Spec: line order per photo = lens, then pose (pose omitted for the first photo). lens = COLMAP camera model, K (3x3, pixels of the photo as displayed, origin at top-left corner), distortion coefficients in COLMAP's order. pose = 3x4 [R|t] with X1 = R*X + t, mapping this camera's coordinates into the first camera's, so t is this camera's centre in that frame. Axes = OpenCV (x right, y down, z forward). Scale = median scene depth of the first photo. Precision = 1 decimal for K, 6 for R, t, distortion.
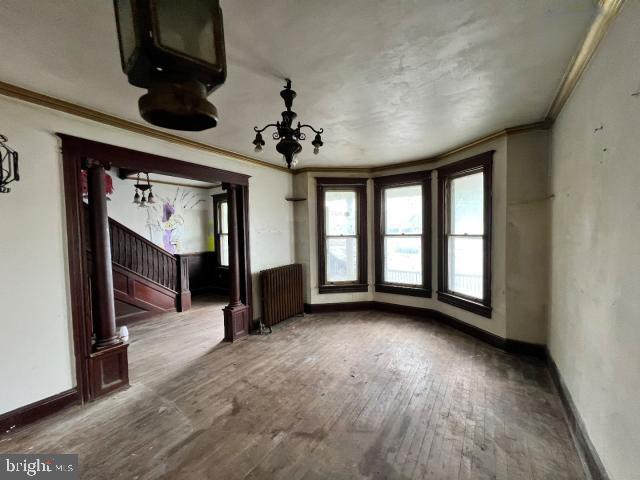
lens RADIAL K [[253.9, 0, 318.7], [0, 253.9, 243.0], [0, 0, 1]] dist [0.007924, 0.000002]
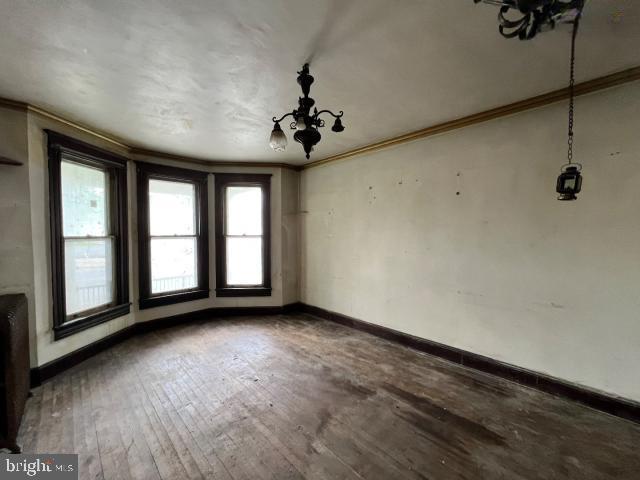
lens RADIAL K [[253.9, 0, 318.8], [0, 253.9, 243.4], [0, 0, 1]] dist [0.007924, 0.000002]
pose [[0.213403, -0.025790, 0.976624, -0.488772], [0.042951, 0.998933, 0.016994, 0.000995], [-0.976020, 0.038321, 0.214283, 0.360531]]
